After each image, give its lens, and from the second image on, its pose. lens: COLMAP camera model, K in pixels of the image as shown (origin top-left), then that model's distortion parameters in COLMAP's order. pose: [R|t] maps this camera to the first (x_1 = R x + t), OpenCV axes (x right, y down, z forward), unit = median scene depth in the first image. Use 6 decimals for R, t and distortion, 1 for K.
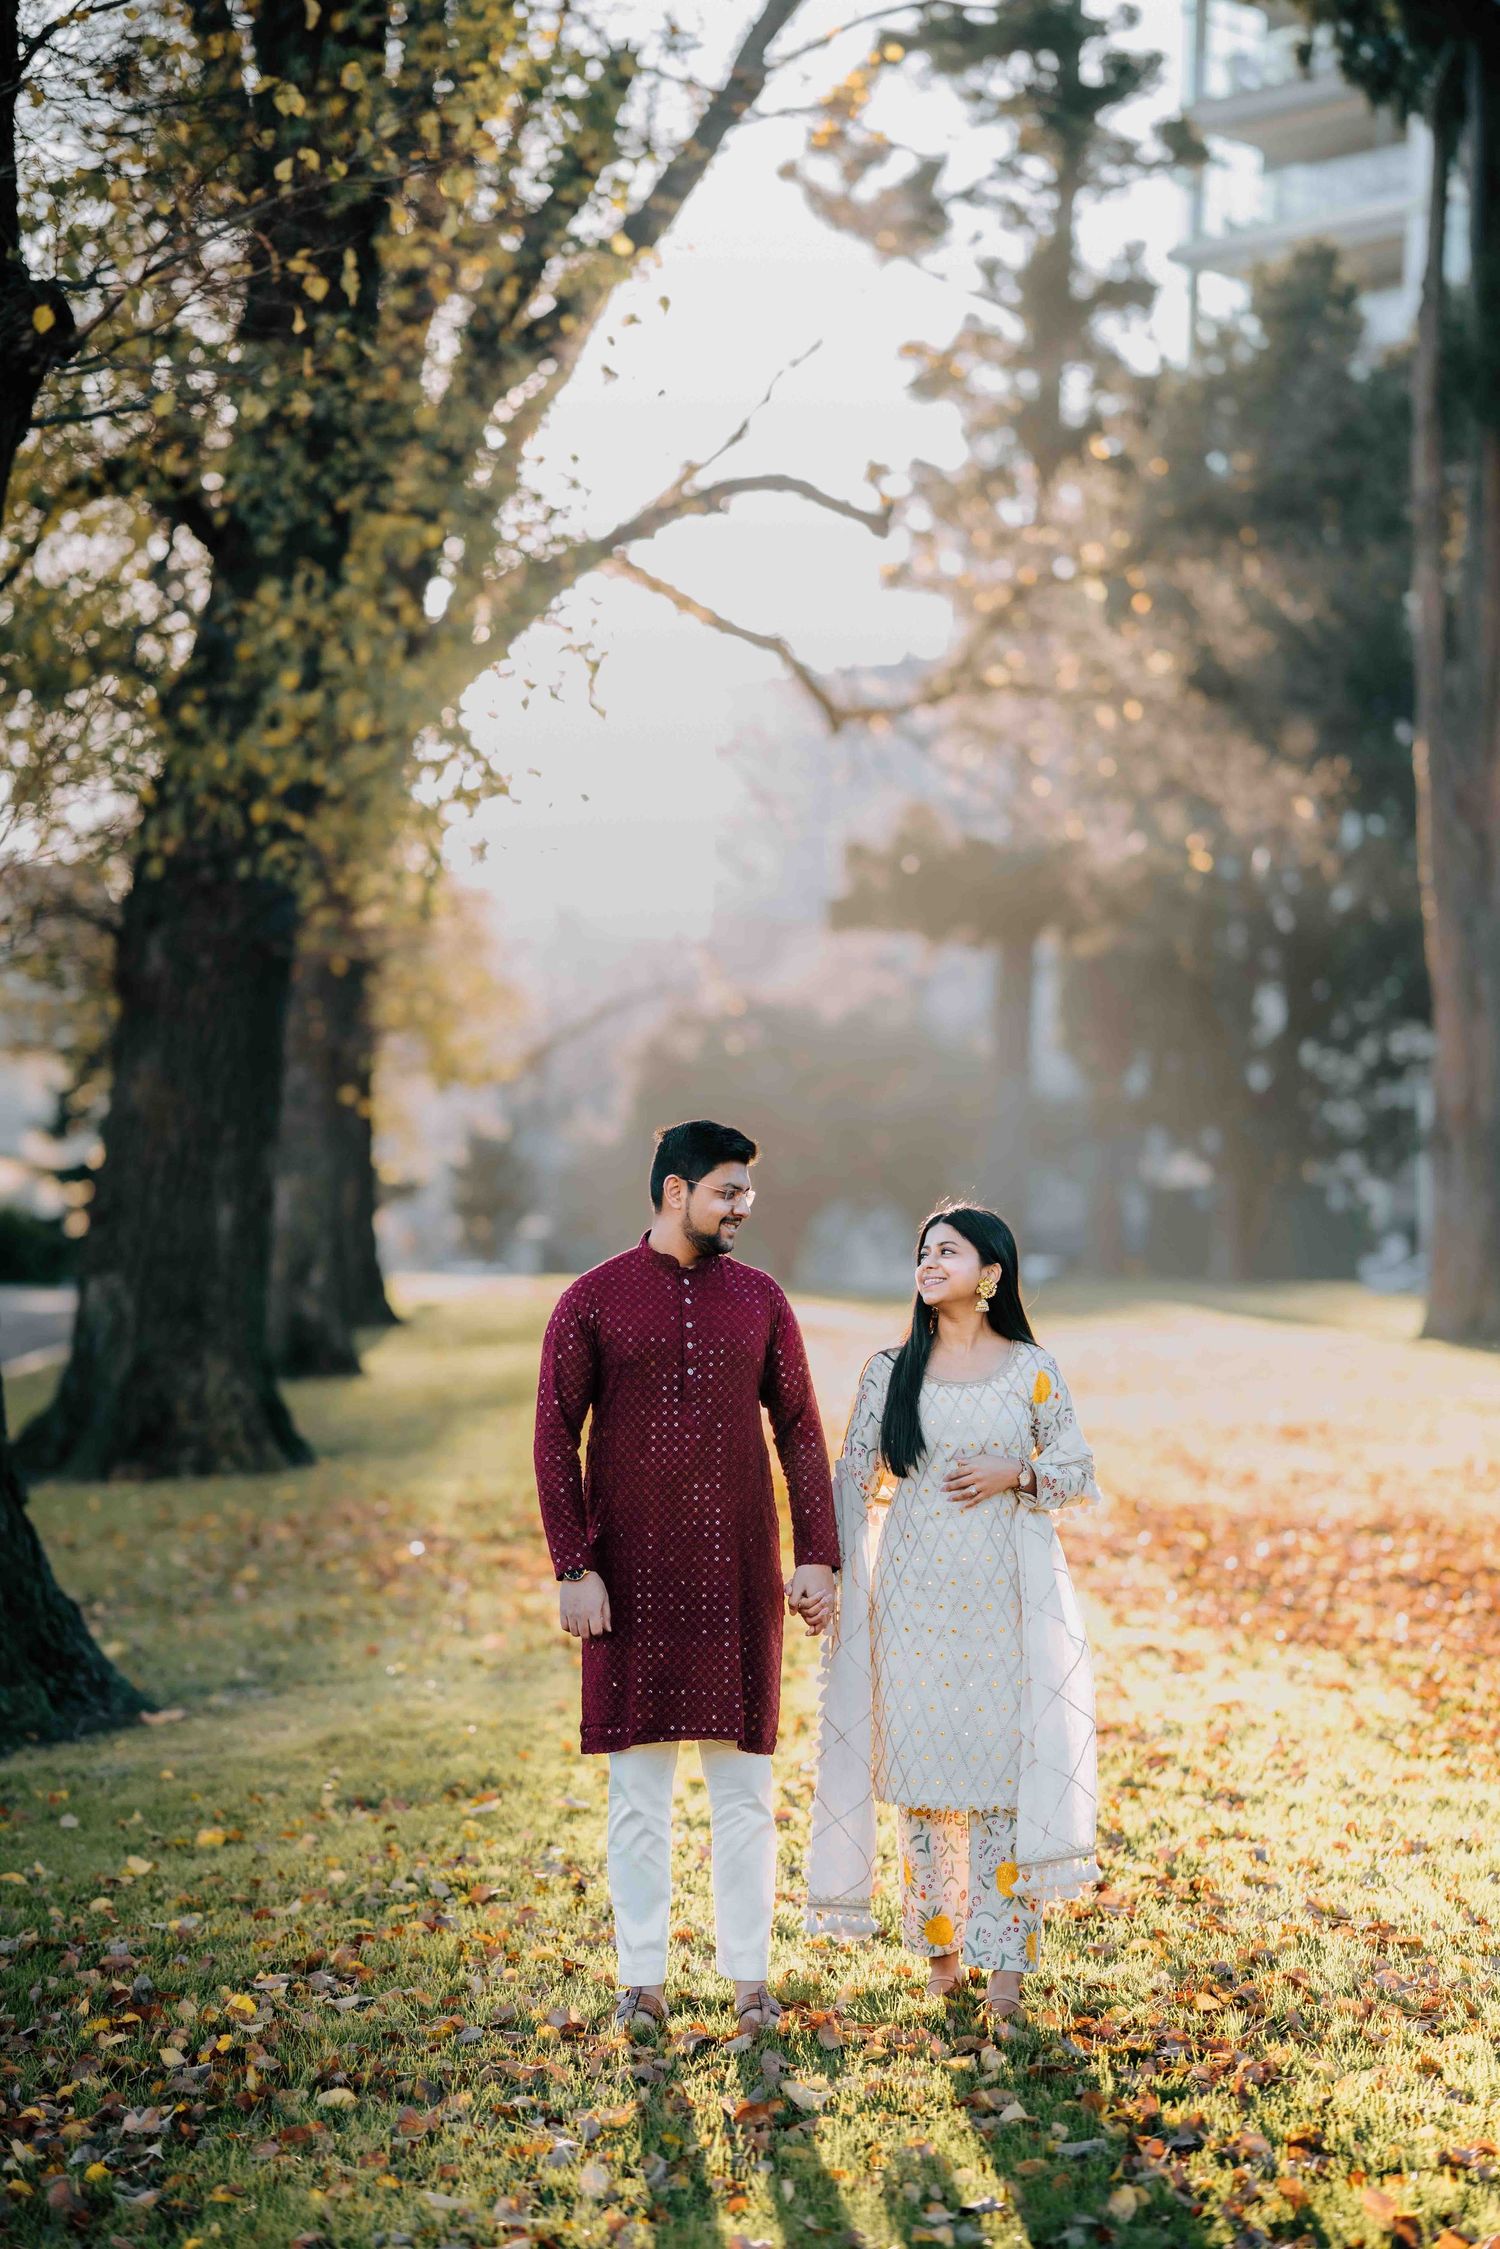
lens RADIAL K [[5228.4, 0, 757.7], [0, 5228.4, 1105.4], [0, 0, 1]] dist [0.774794, 0.000000]
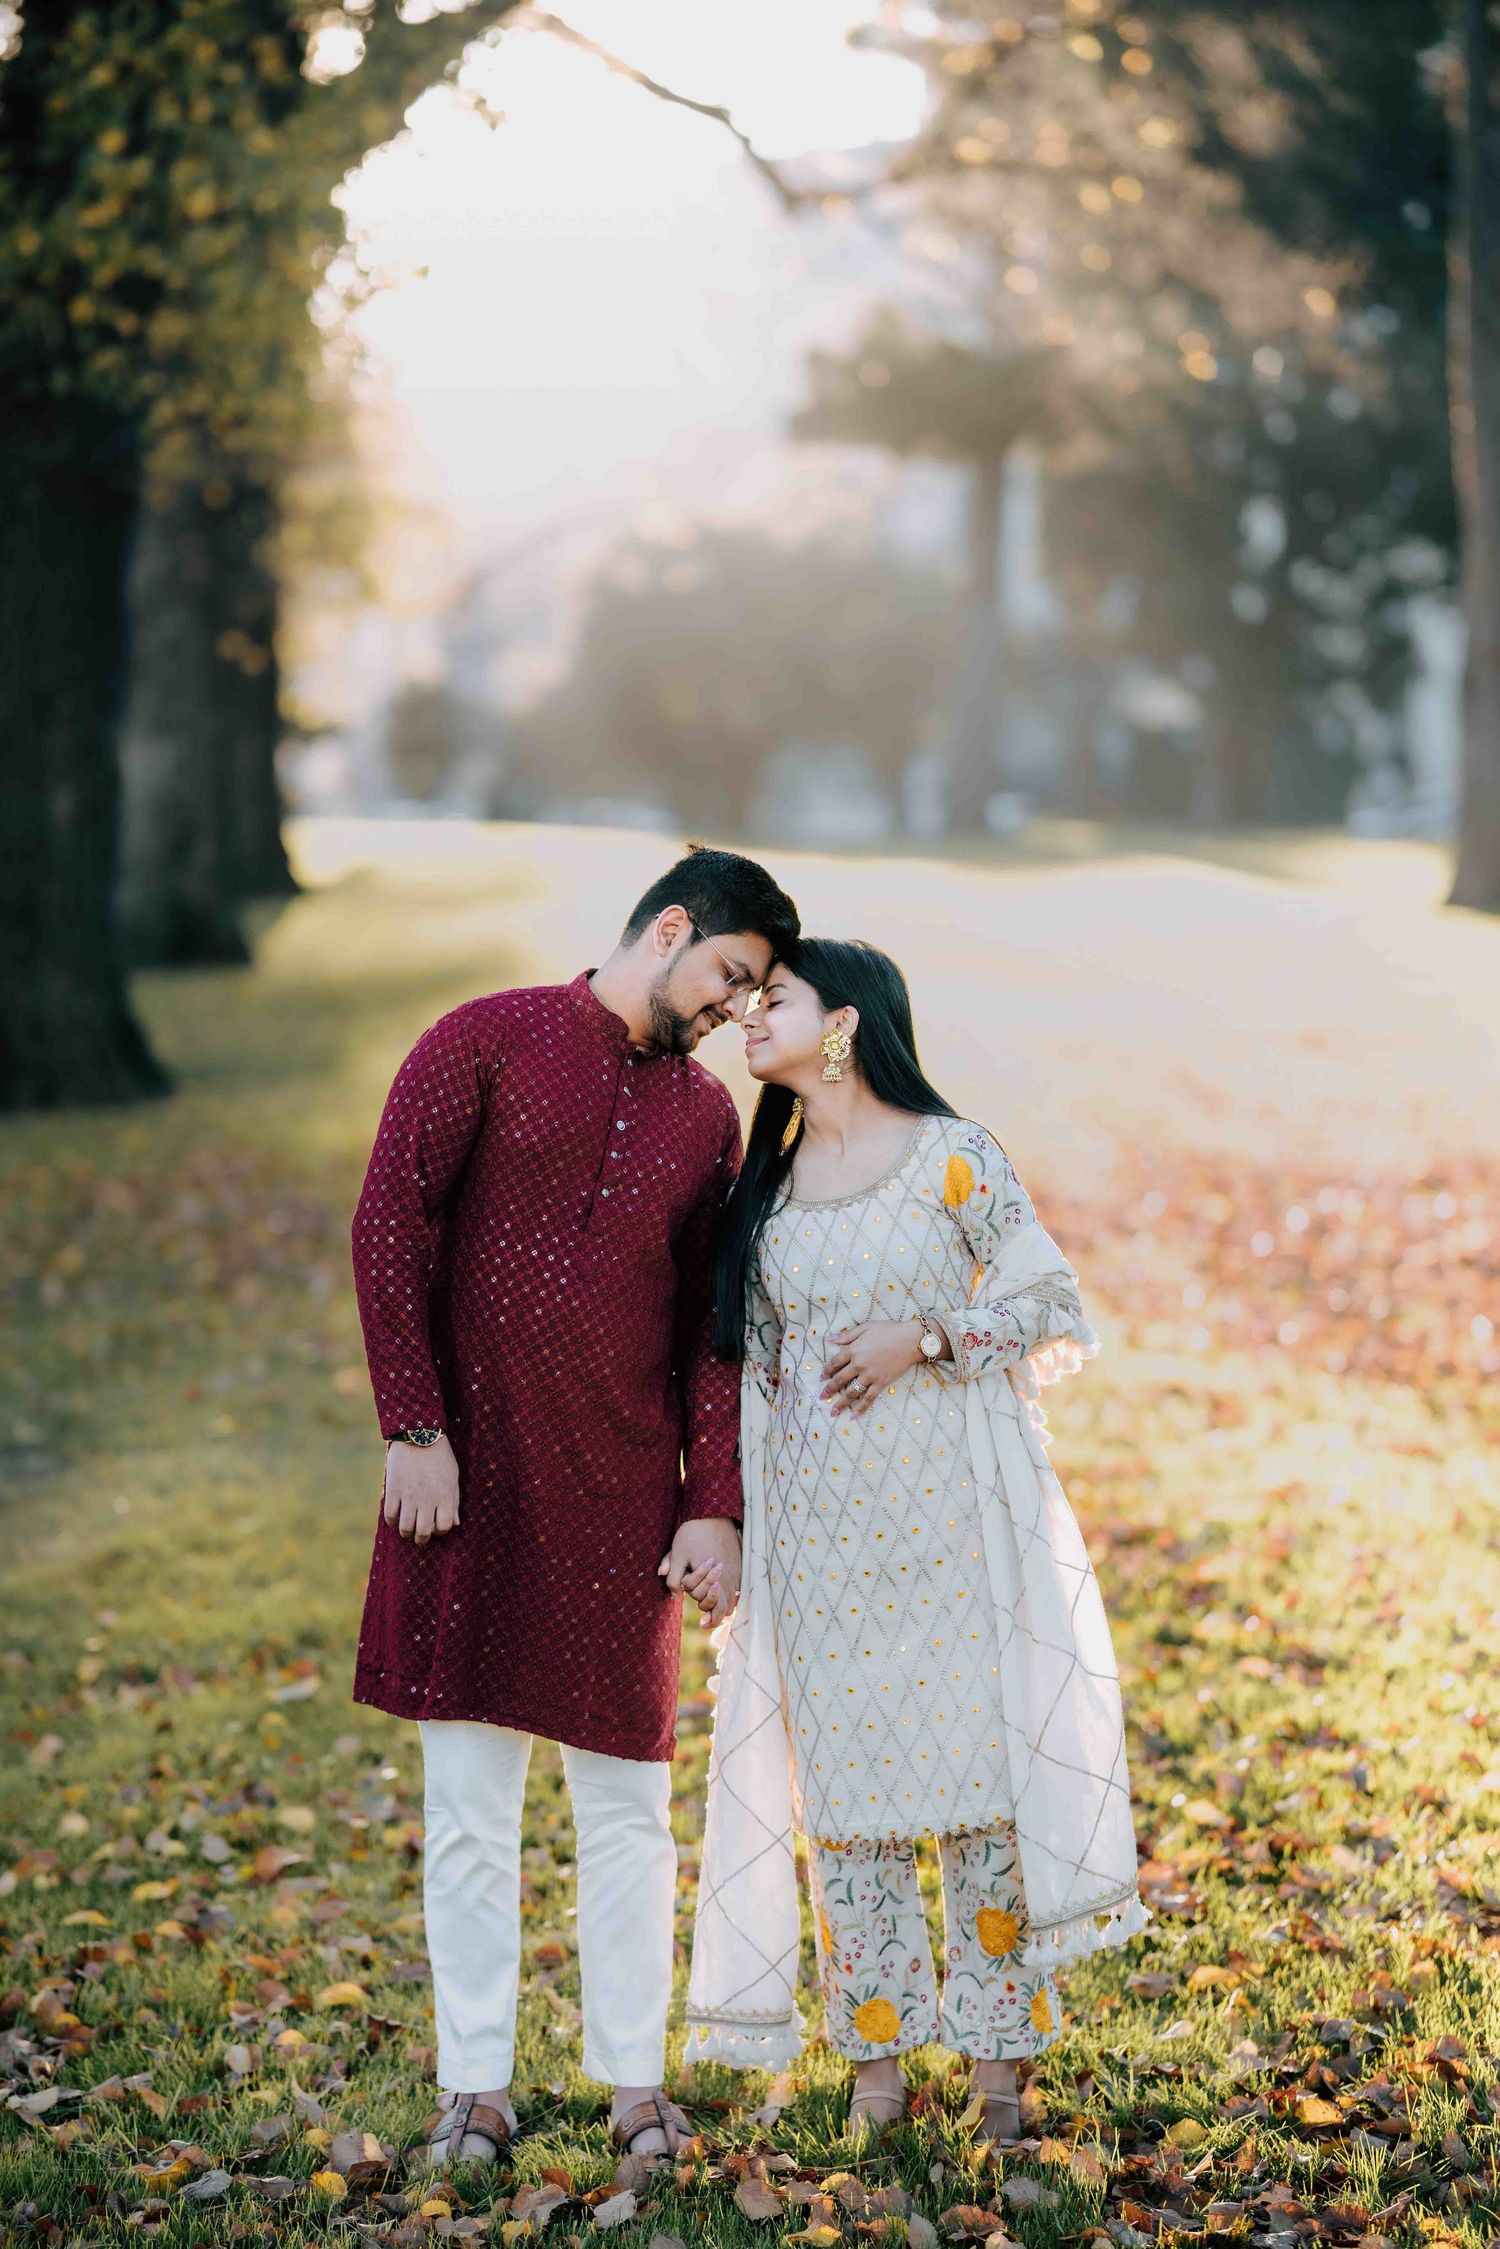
lens RADIAL K [[5228.4, 0, 733.5], [0, 5228.4, 1125.4], [0, 0, 1]] dist [0.774794, 0.000000]
pose [[0.999991, -0.003296, 0.002527, 0.004278], [0.003040, 0.995431, 0.095434, -0.009137], [-0.002830, -0.095426, 0.995433, 0.157035]]
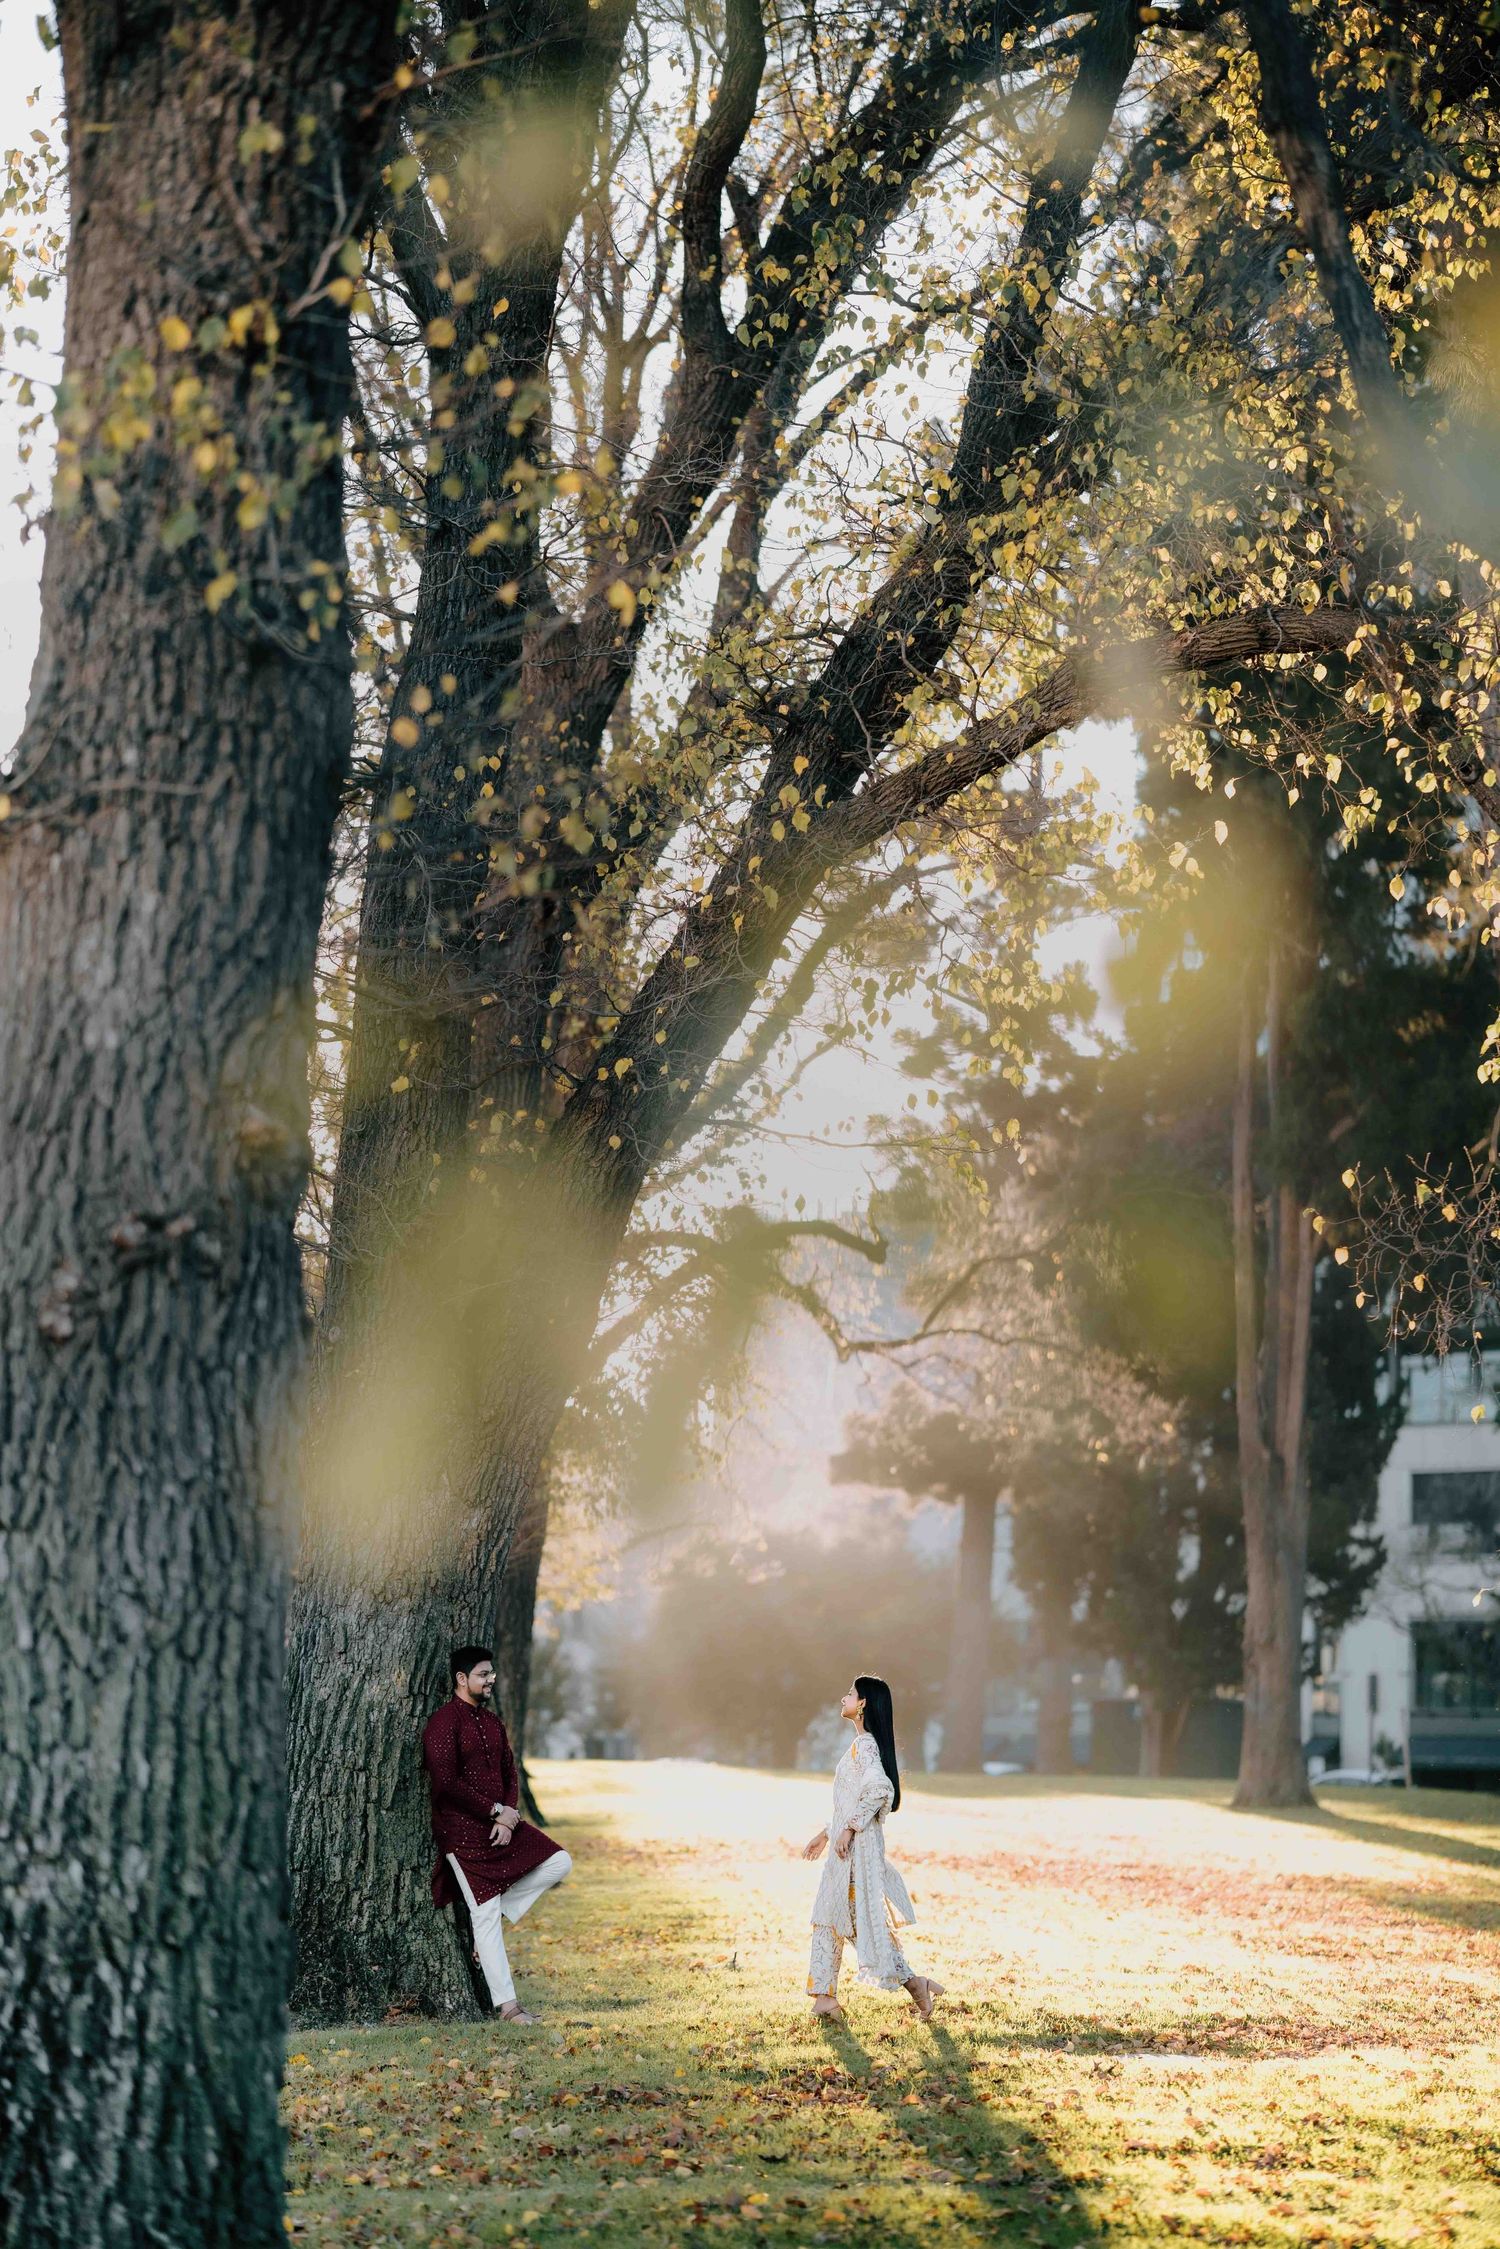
lens RADIAL K [[5228.4, 0, 758.4], [0, 5228.4, 1114.2], [0, 0, 1]] dist [0.774794, 0.000000]
pose [[0.999596, 0.028399, 0.001243, -0.033756], [-0.028153, 0.995087, -0.094916, -0.002707], [-0.003932, 0.094842, 0.995485, -1.133005]]
